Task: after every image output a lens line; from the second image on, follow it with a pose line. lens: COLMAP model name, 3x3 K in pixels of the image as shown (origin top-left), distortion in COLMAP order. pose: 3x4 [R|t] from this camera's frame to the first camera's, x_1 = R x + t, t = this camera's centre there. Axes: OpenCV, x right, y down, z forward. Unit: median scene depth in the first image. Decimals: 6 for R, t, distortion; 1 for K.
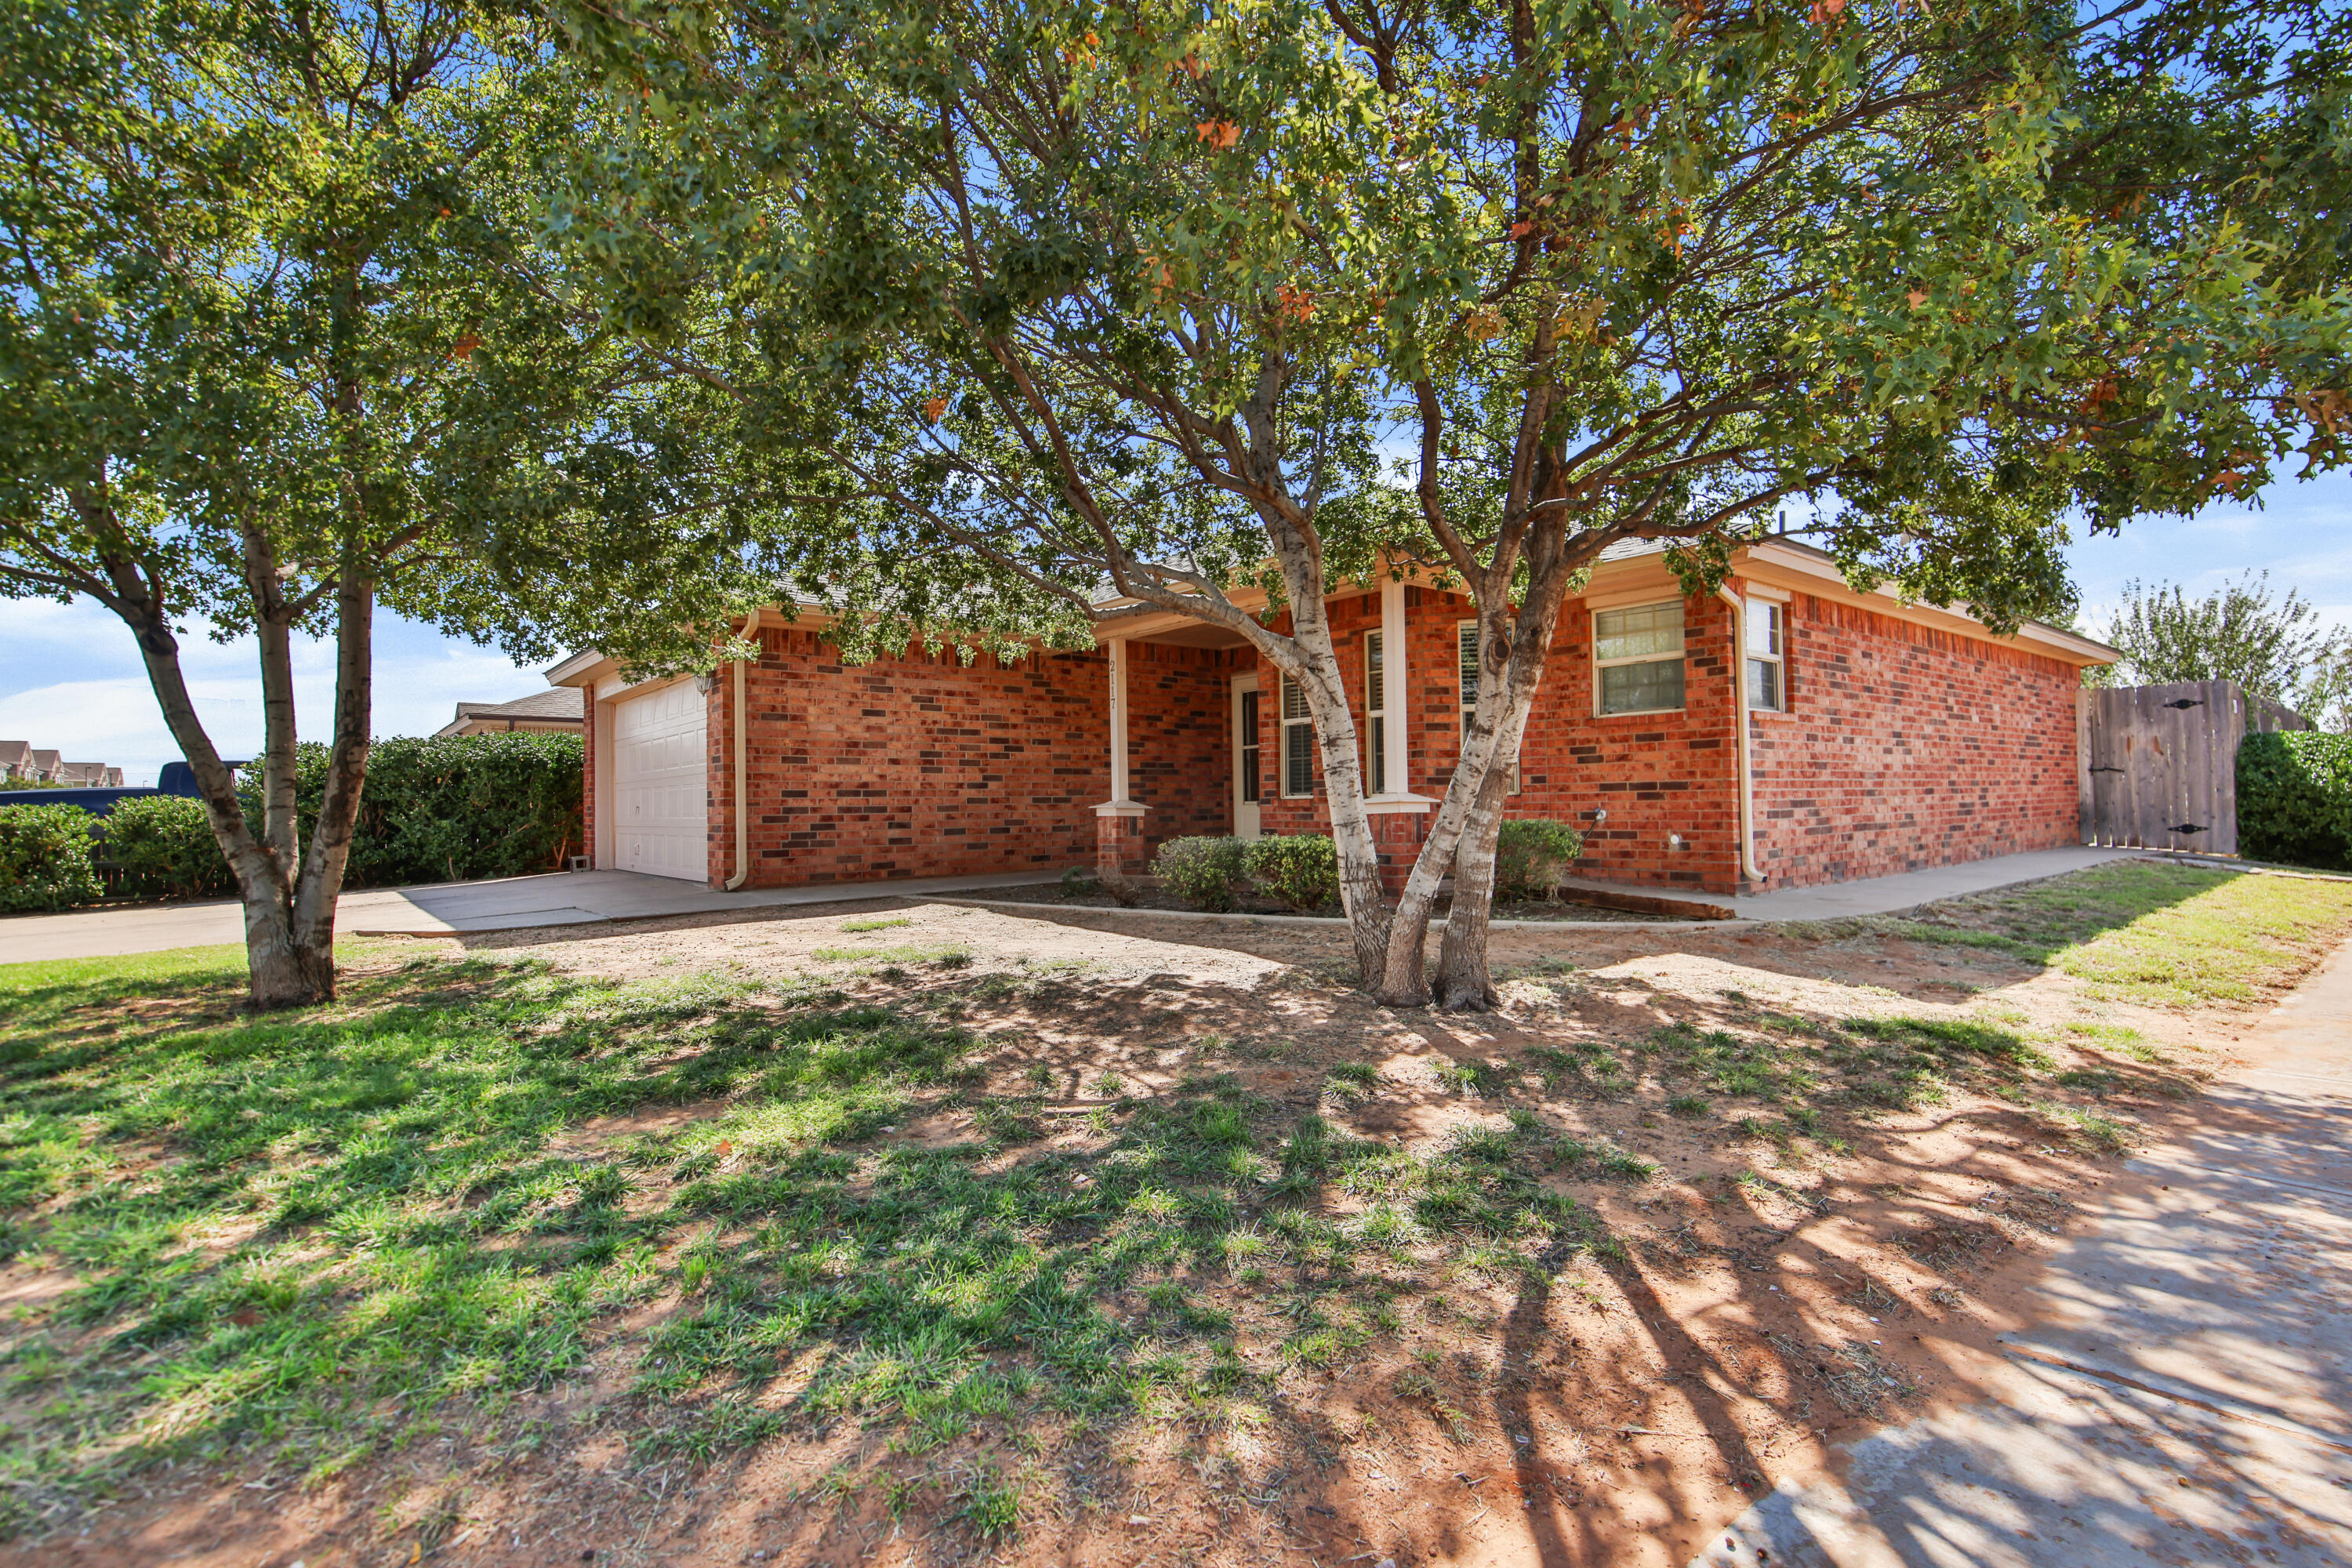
lens RADIAL K [[1117.1, 0, 1176.0], [0, 1117.1, 784.0], [0, 0, 1]] dist [-0.002942, -0.000771]
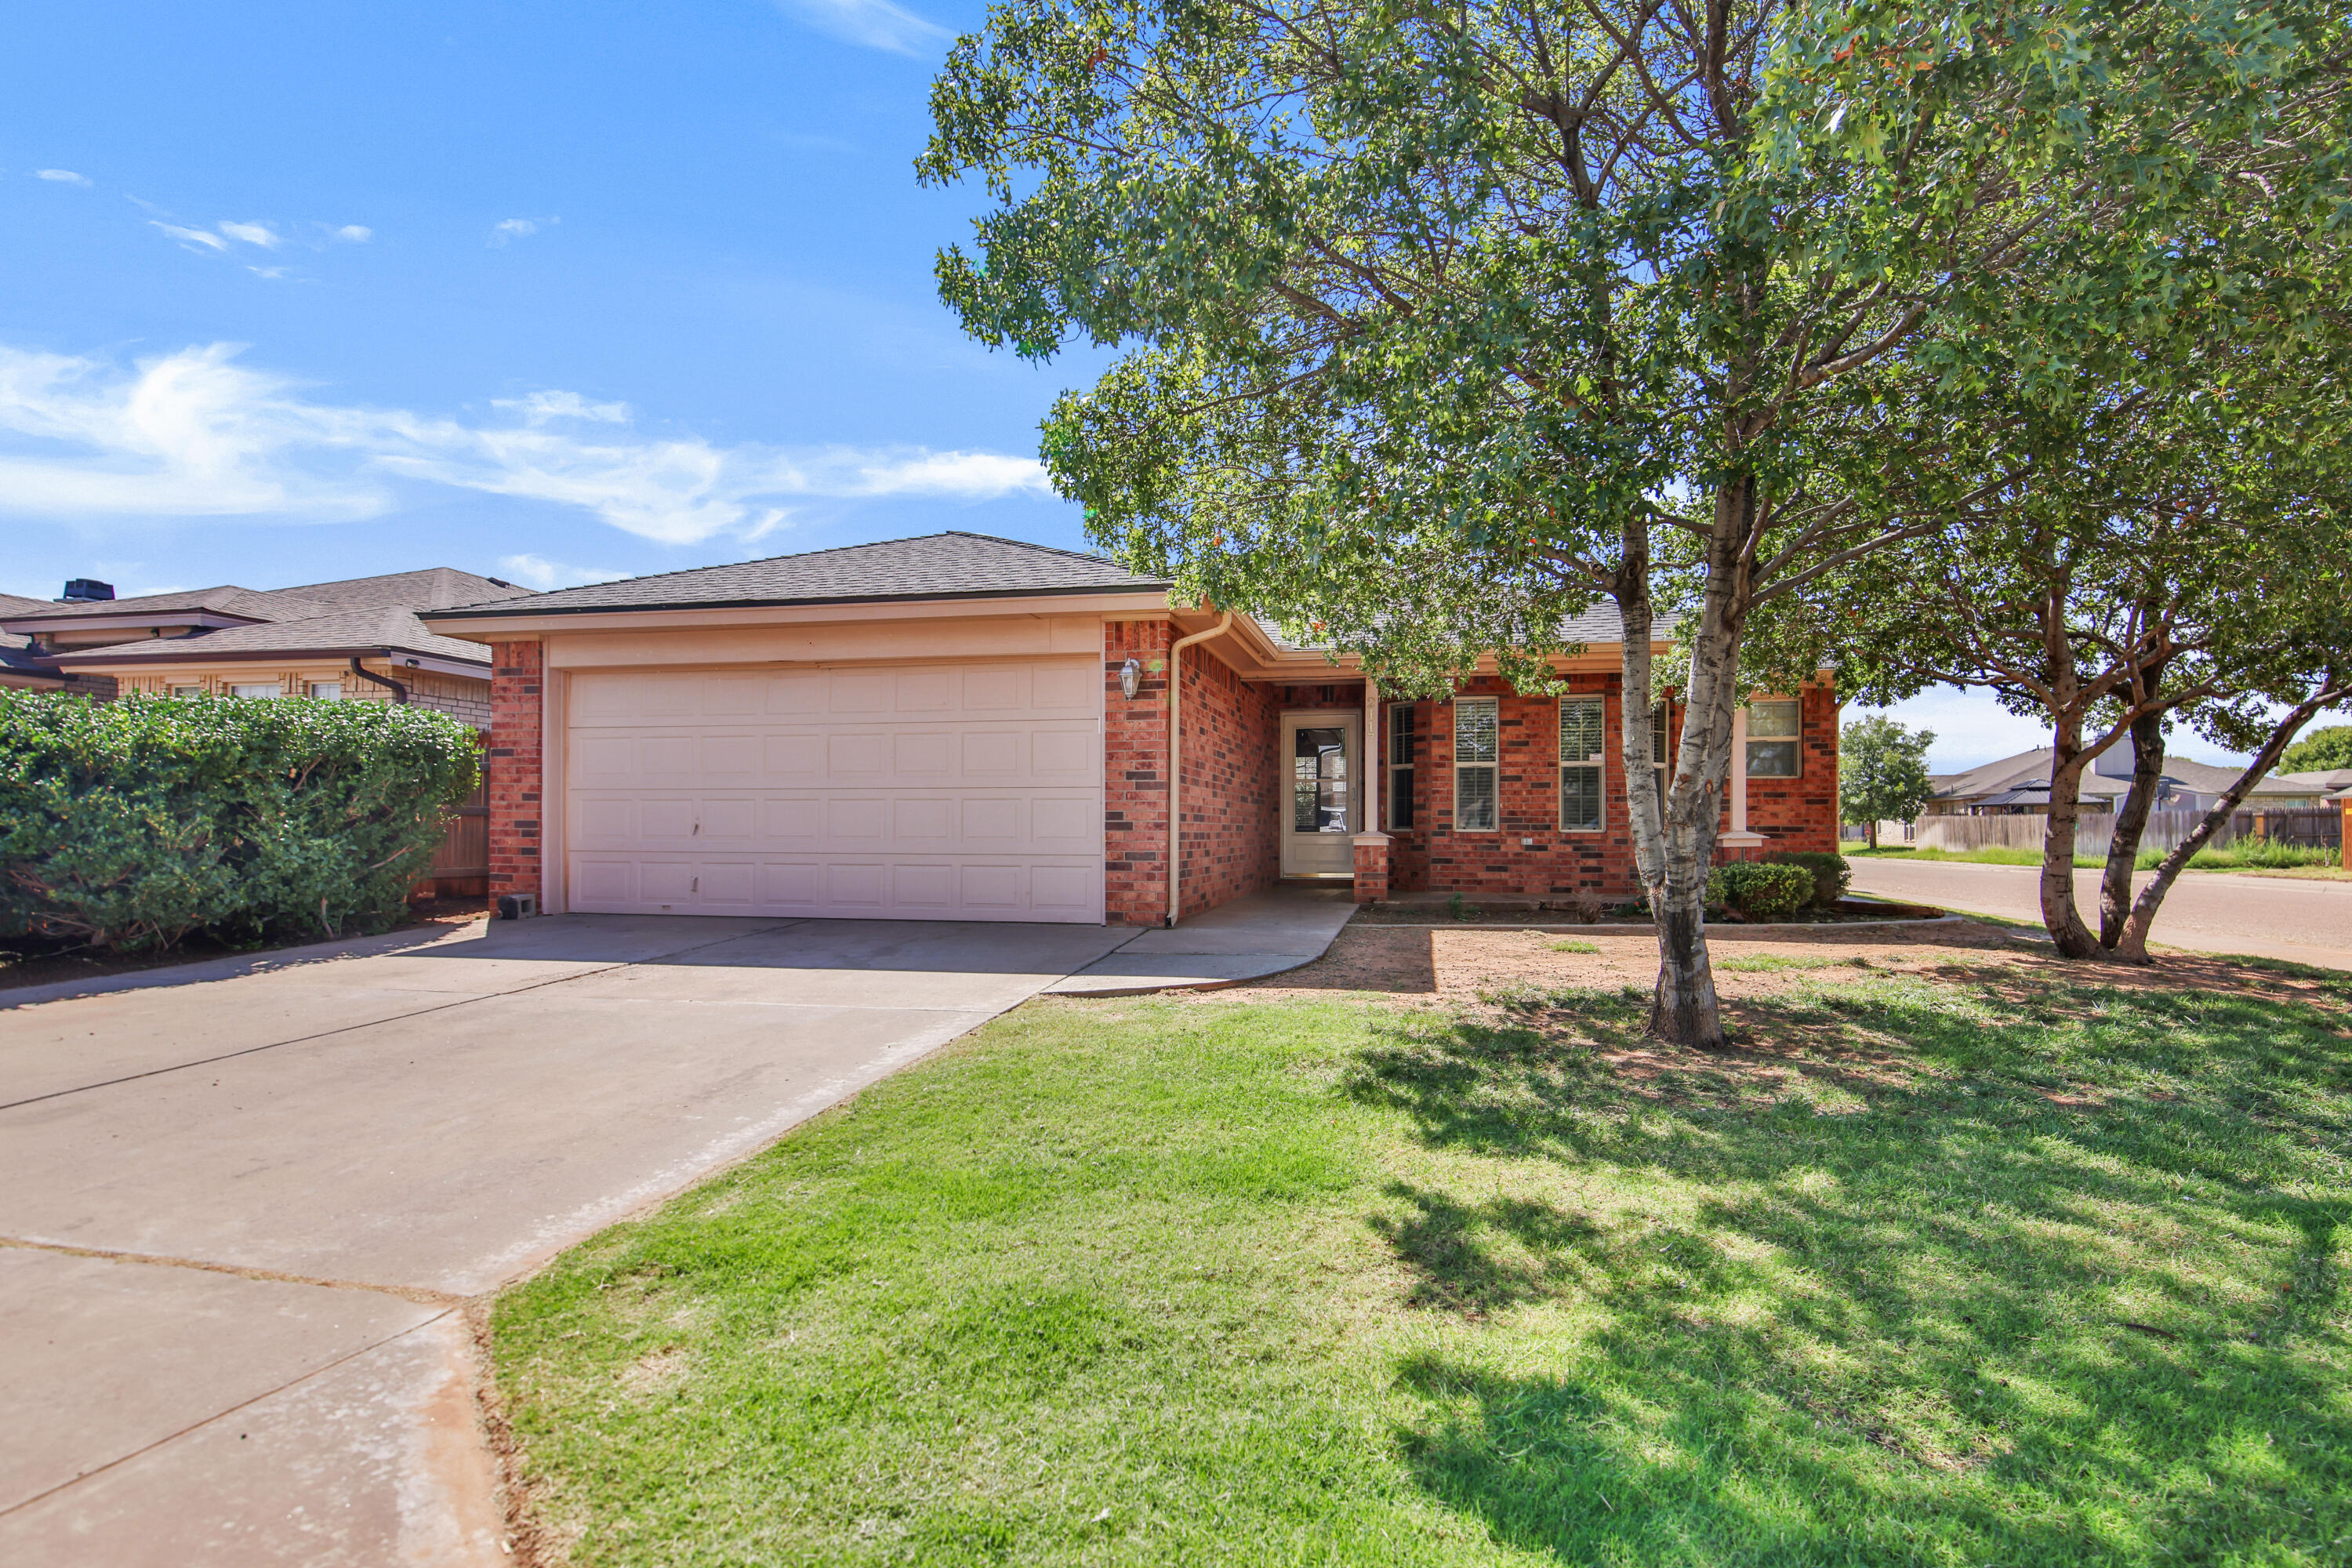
lens RADIAL K [[1132.1, 0, 1176.7], [0, 1132.1, 834.6], [0, 0, 1]] dist [-0.000267, -0.011483]
pose [[0.768630, 0.014563, 0.639528, -0.902867], [-0.029073, 0.999503, 0.012182, 0.011337], [-0.639032, -0.027956, 0.768672, 0.302103]]
